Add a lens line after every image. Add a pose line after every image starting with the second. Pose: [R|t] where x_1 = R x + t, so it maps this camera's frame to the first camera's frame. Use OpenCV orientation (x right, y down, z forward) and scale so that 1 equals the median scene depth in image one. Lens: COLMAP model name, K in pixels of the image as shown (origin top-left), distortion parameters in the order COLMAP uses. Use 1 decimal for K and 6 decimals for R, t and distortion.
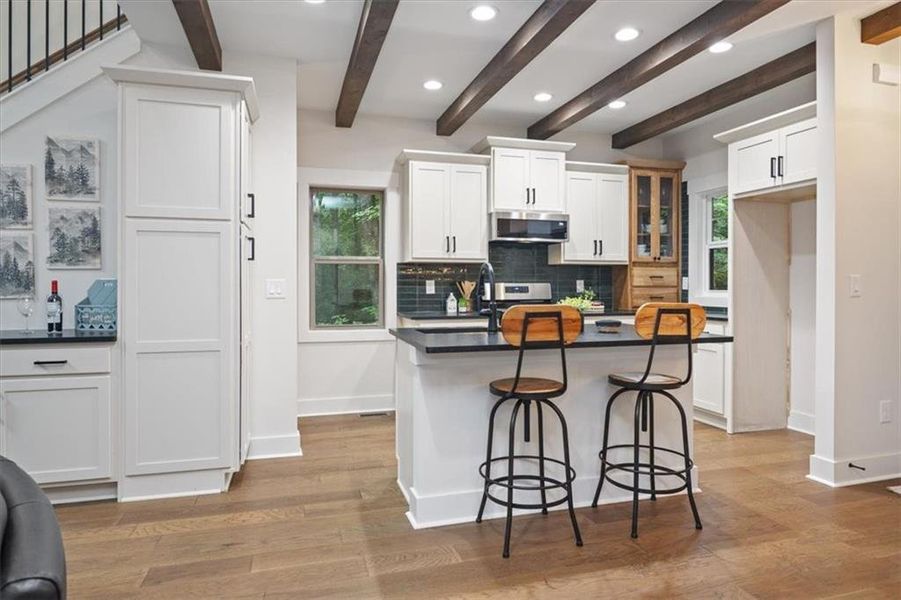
lens RADIAL K [[564.3, 0, 443.1], [0, 564.3, 284.4], [0, 0, 1]] dist [-0.000838, -0.004872]
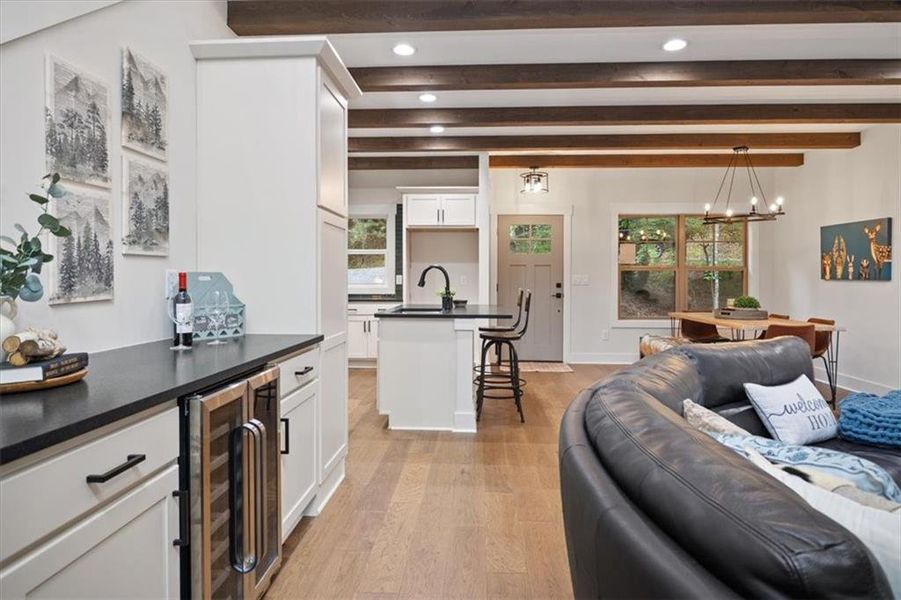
lens RADIAL K [[538.5, 0, 454.4], [0, 538.5, 288.3], [0, 0, 1]] dist [-0.004687, -0.001627]
pose [[0.320489, -0.013956, 0.947150, -1.193919], [-0.002657, 0.999874, 0.015632, 0.001465], [-0.947249, -0.007526, 0.320411, 0.454414]]
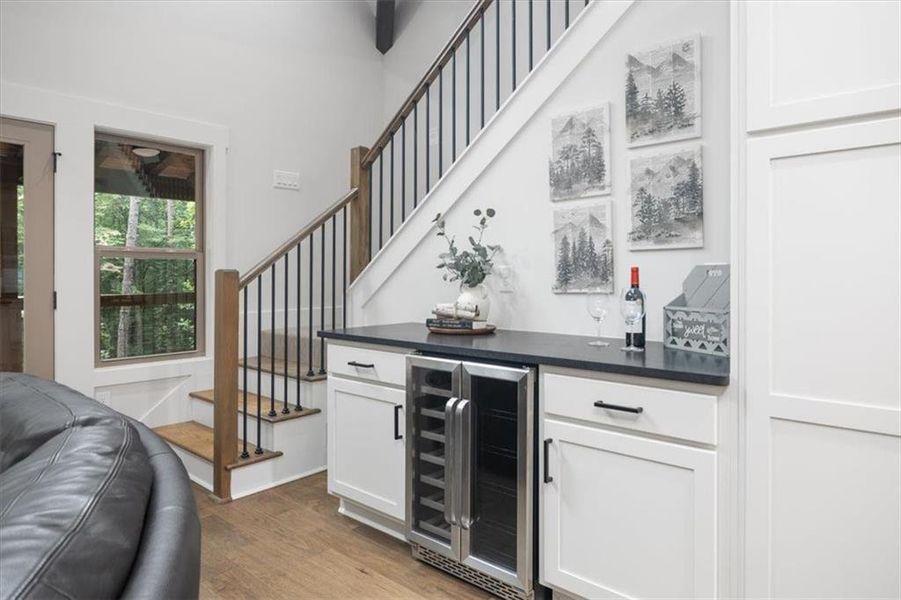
lens RADIAL K [[538.5, 0, 451.1], [0, 538.5, 277.6], [0, 0, 1]] dist [-0.004687, -0.001627]
pose [[0.542867, 0.004182, -0.839808, -0.279981], [0.002200, 0.999977, 0.006402, 0.000801], [0.839816, -0.005323, 0.542845, 0.478282]]
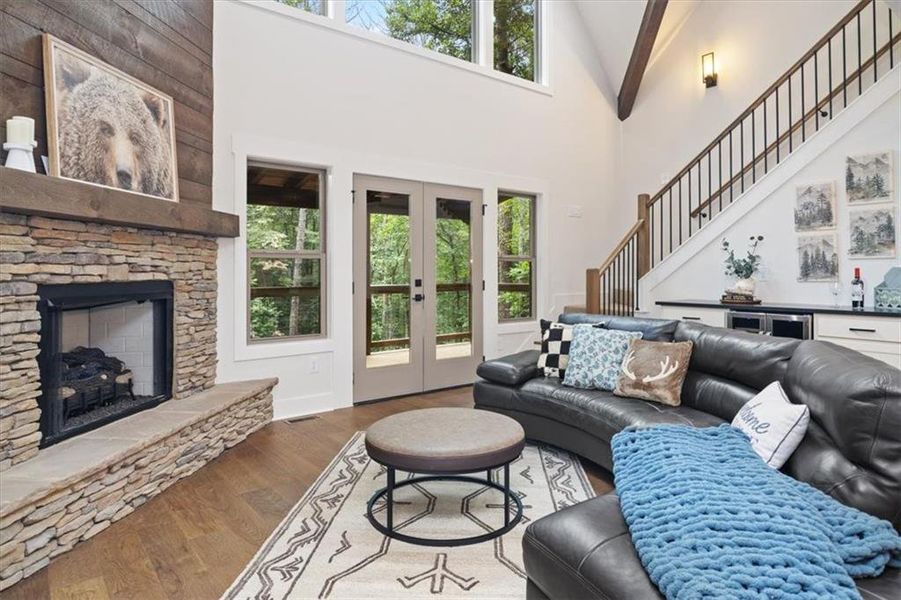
lens RADIAL K [[538.5, 0, 445.4], [0, 538.5, 263.7], [0, 0, 1]] dist [-0.004687, -0.001627]
pose [[0.380094, -0.012285, -0.924866, 0.085506], [0.001768, 0.999920, -0.012556, -0.002659], [0.924946, 0.003137, 0.380085, -0.329426]]
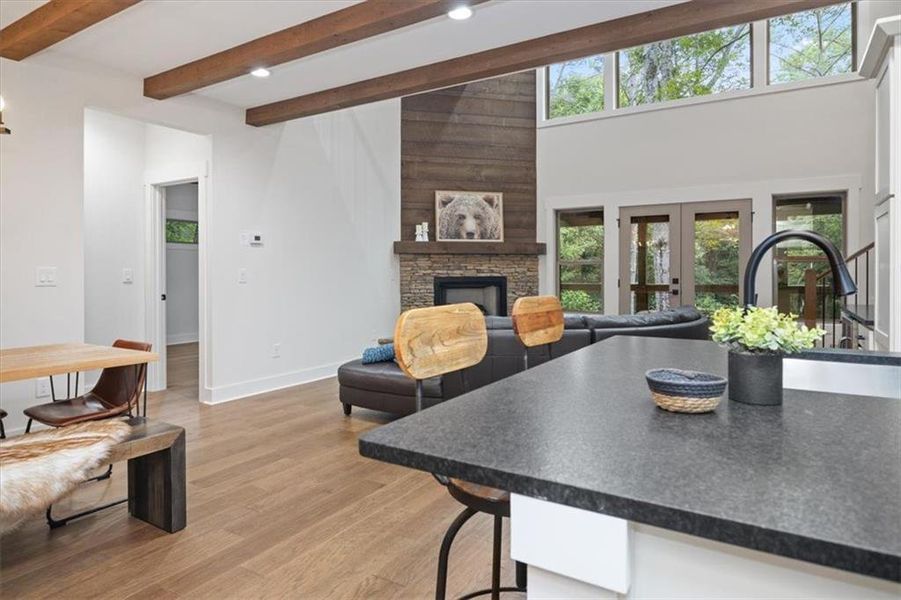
lens RADIAL K [[538.5, 0, 447.0], [0, 538.5, 269.7], [0, 0, 1]] dist [-0.004687, -0.001627]
pose [[-0.755329, -0.003052, -0.655338, 0.574828], [0.003006, 0.999963, -0.008121, 0.003849], [0.655338, -0.008104, -0.755292, 1.105699]]
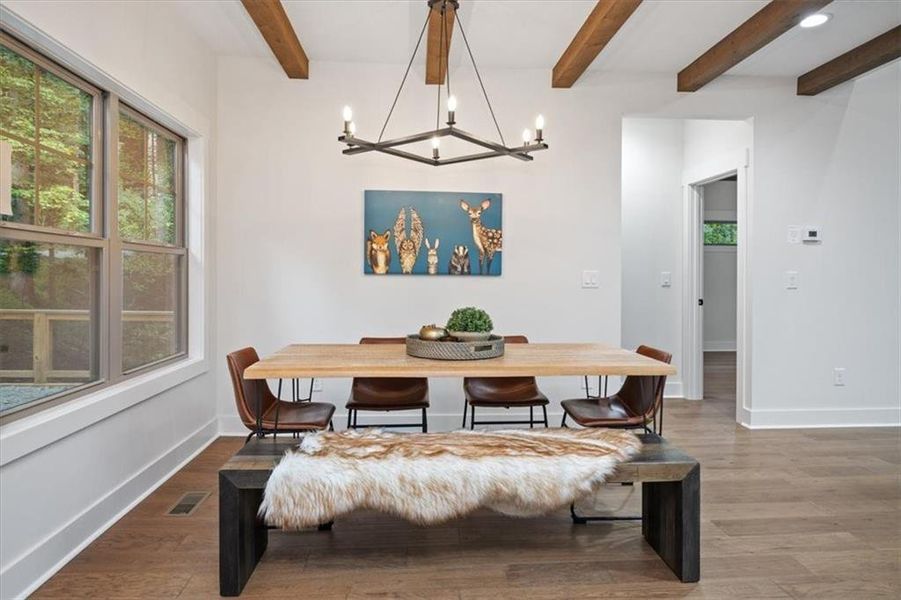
lens RADIAL K [[538.5, 0, 447.4], [0, 538.5, 279.2], [0, 0, 1]] dist [-0.004687, -0.001627]
pose [[-0.972809, -0.006081, 0.231529, 0.477063], [-0.005382, 0.999979, 0.003649, 0.003280], [-0.231547, 0.002304, -0.972821, 0.931759]]
